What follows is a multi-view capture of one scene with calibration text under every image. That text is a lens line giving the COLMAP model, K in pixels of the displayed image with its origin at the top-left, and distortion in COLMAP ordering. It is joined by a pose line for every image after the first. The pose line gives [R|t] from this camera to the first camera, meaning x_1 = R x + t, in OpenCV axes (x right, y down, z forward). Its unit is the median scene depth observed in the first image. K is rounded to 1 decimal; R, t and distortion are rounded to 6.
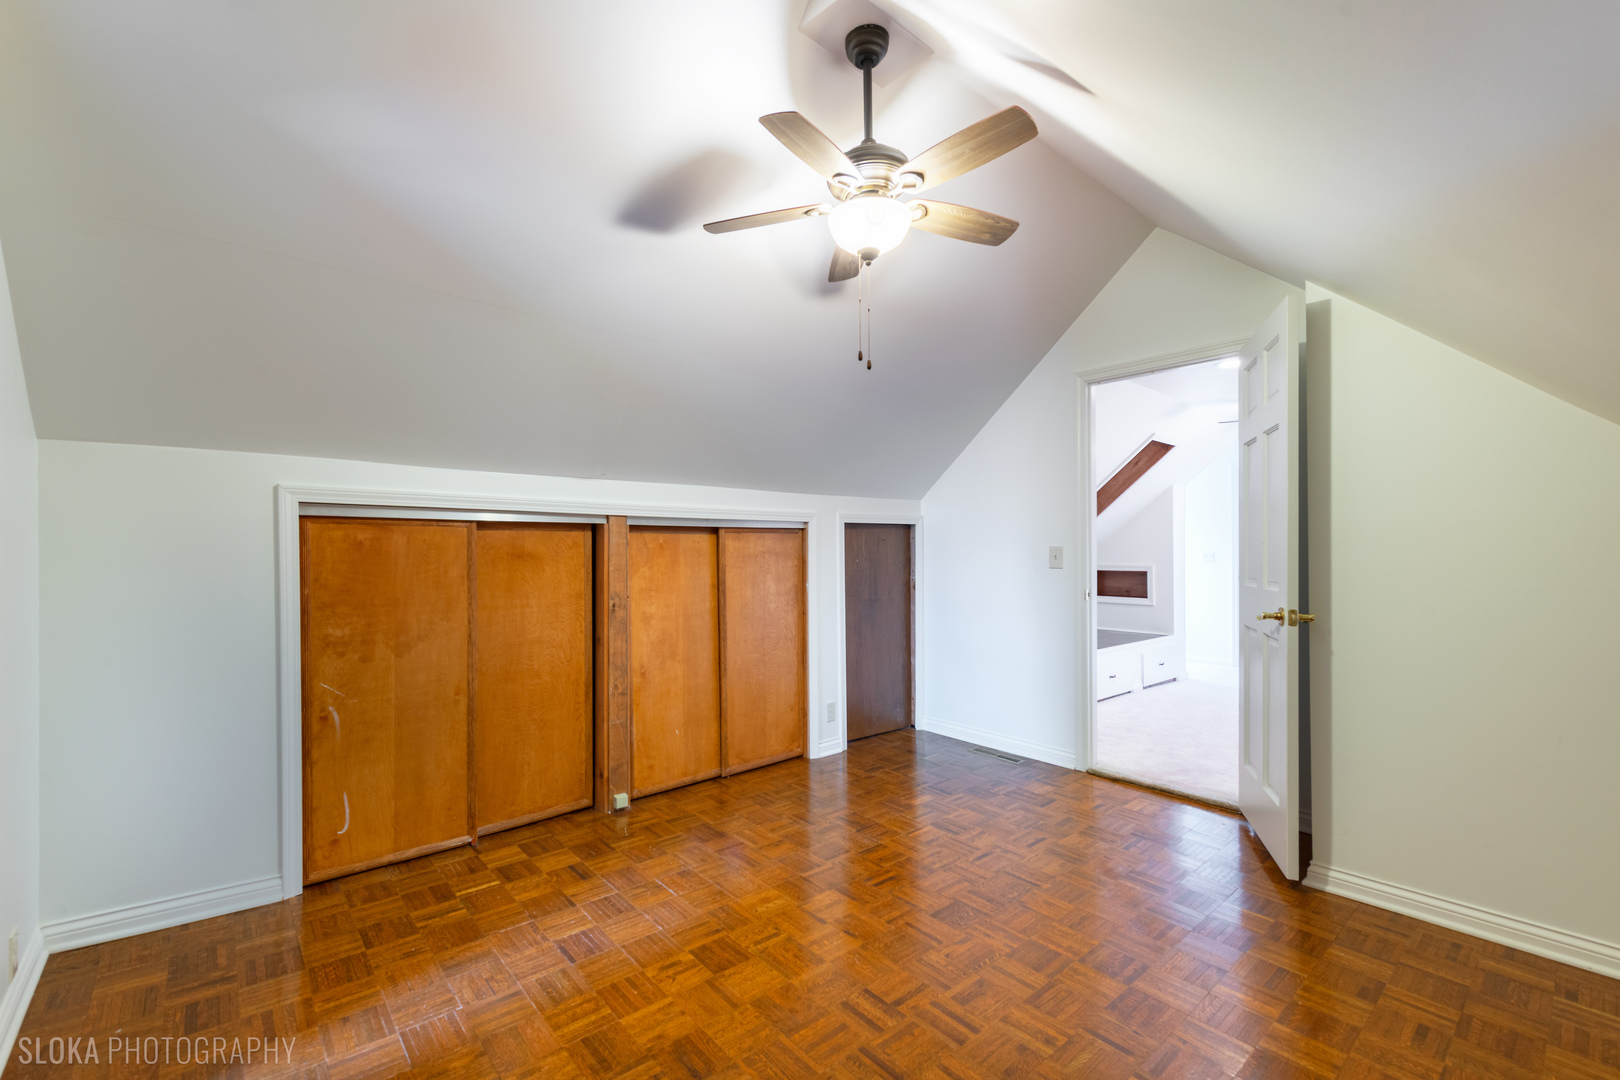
lens RADIAL K [[667.8, 0, 825.4], [0, 667.8, 548.5], [0, 0, 1]] dist [0.024648, -0.000092]
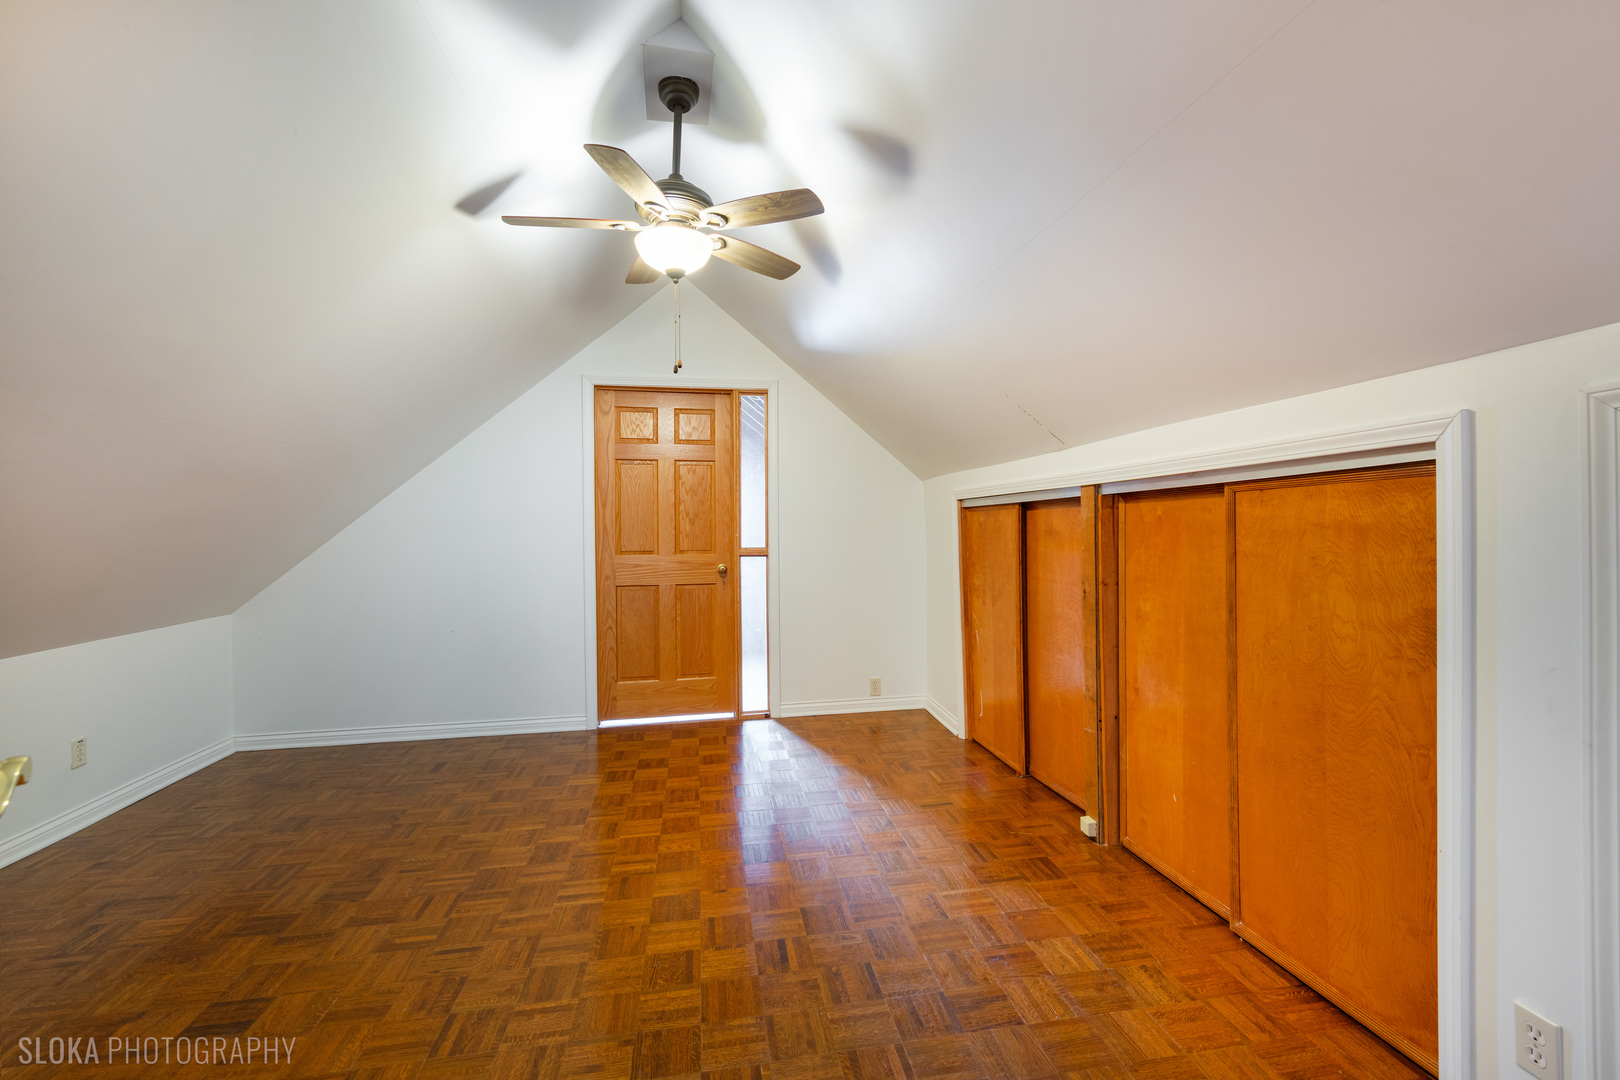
lens RADIAL K [[669.9, 0, 817.4], [0, 669.9, 517.1], [0, 0, 1]] dist [0.025223, 0.000177]
pose [[-0.525327, -0.015440, -0.850760, 0.627065], [0.013611, 0.999555, -0.026545, 0.009743], [0.850791, -0.025524, -0.524883, 1.228539]]
